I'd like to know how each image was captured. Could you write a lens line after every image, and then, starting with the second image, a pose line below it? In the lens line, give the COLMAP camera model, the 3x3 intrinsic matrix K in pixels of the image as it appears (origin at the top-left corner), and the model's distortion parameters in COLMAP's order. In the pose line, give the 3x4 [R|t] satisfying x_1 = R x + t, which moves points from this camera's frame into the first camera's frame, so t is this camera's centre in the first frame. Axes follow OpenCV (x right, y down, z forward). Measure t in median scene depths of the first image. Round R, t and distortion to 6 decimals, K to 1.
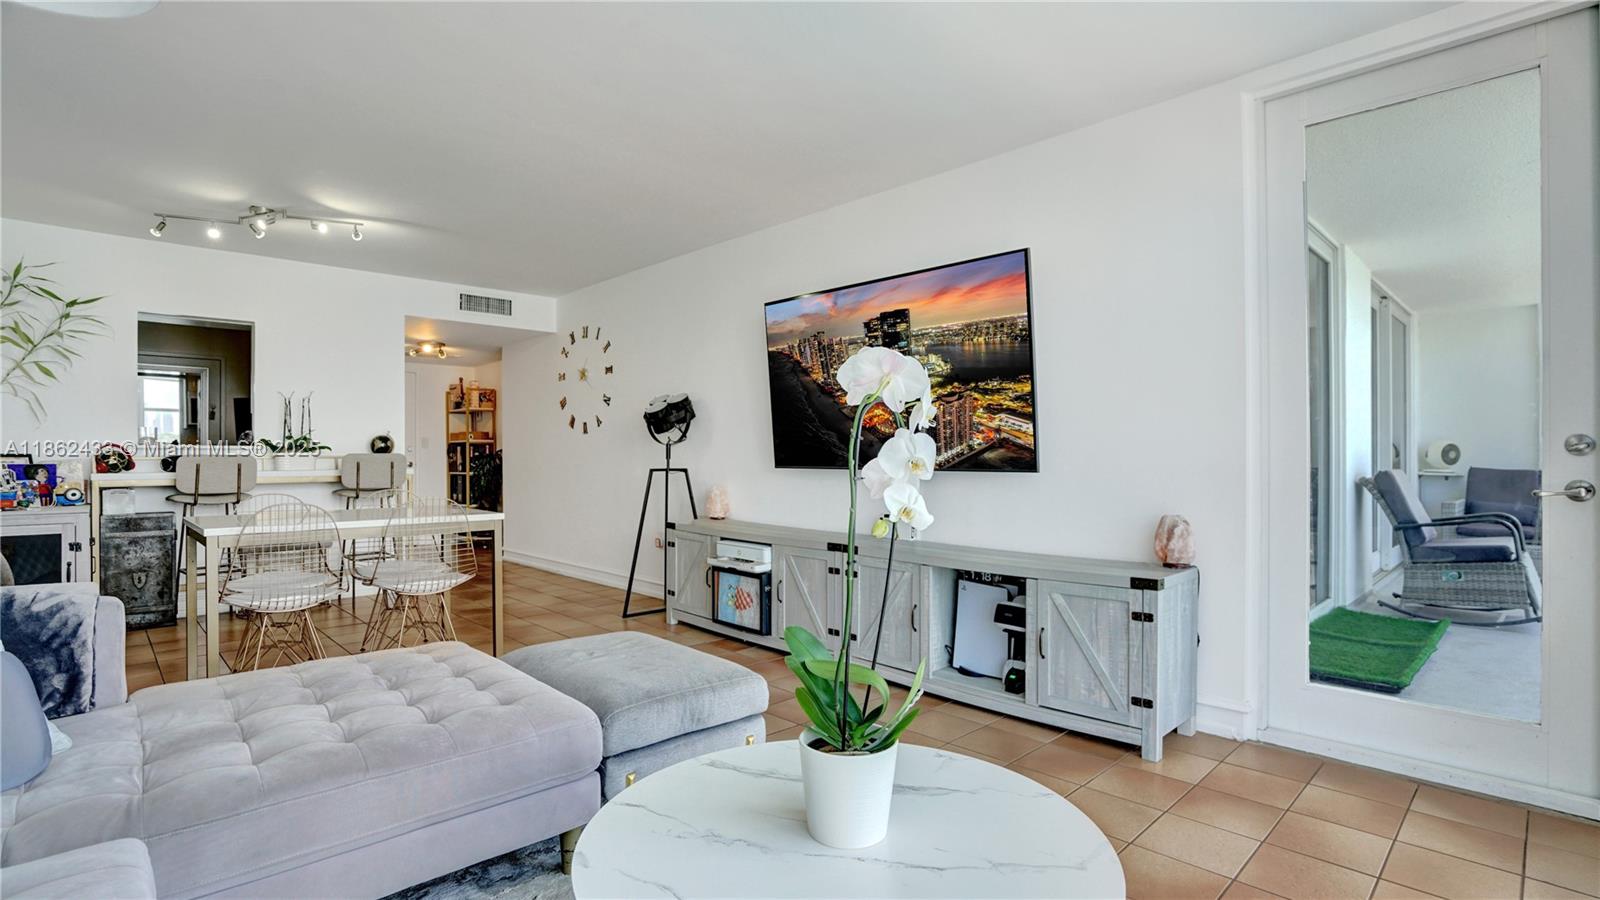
lens RADIAL K [[754.5, 0, 798.6], [0, 754.5, 453.5], [0, 0, 1]] dist [-0.034223, 0.005296]
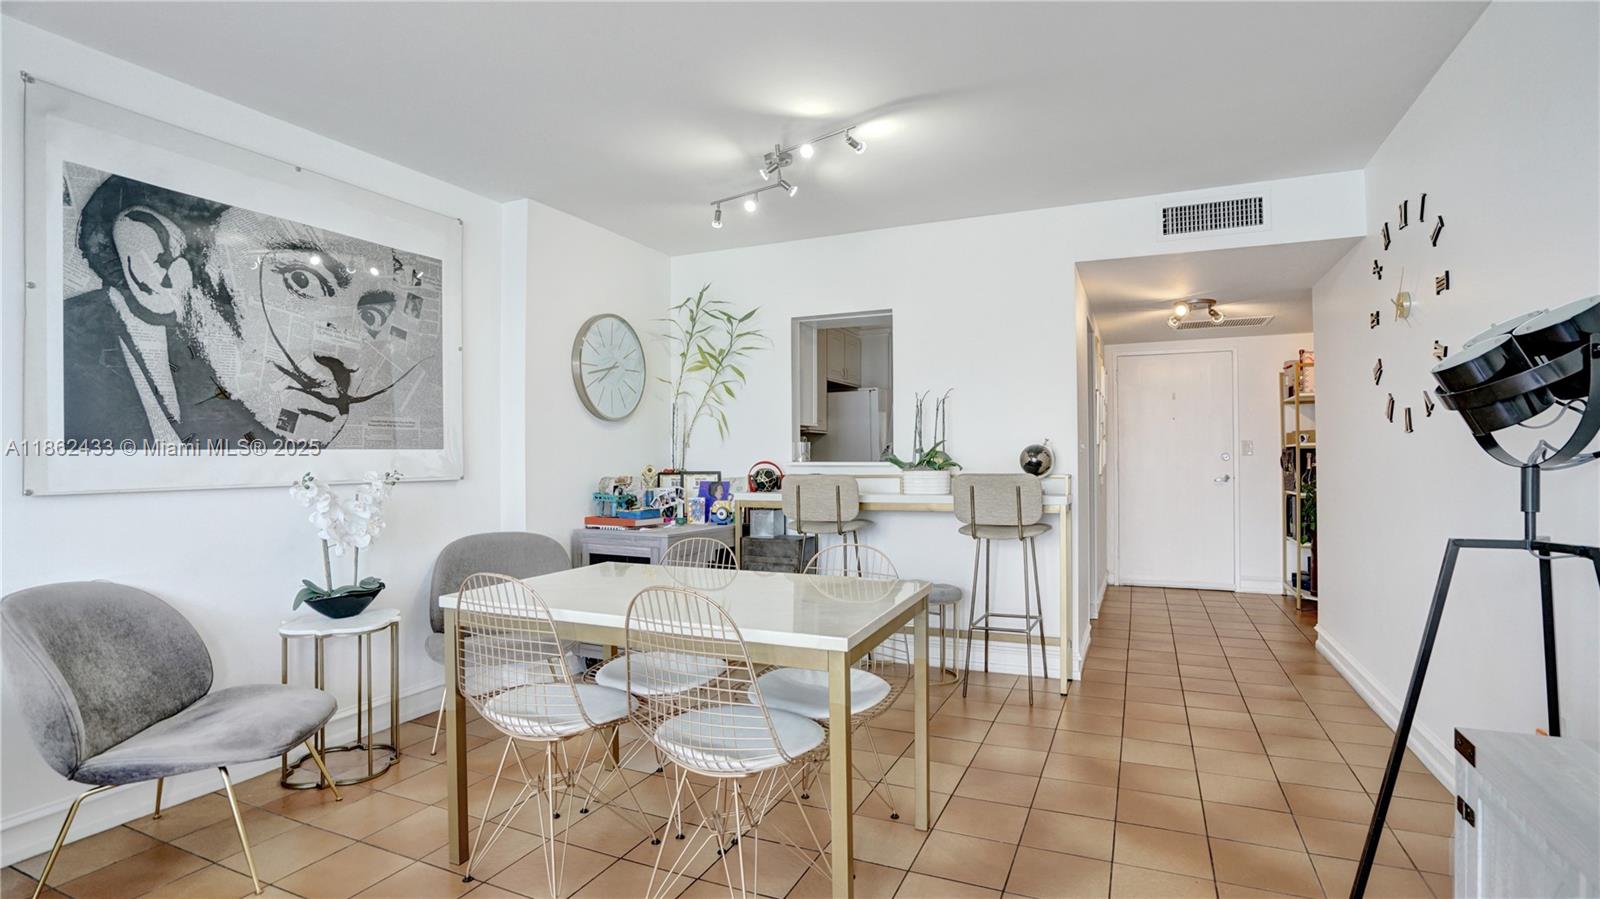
lens RADIAL K [[754.5, 0, 806.4], [0, 754.5, 441.8], [0, 0, 1]] dist [-0.034223, 0.005296]
pose [[0.377632, -0.018221, -0.925777, -0.002247], [0.006785, 0.999834, -0.016911, -0.018507], [0.925931, 0.000105, 0.377693, 0.593109]]
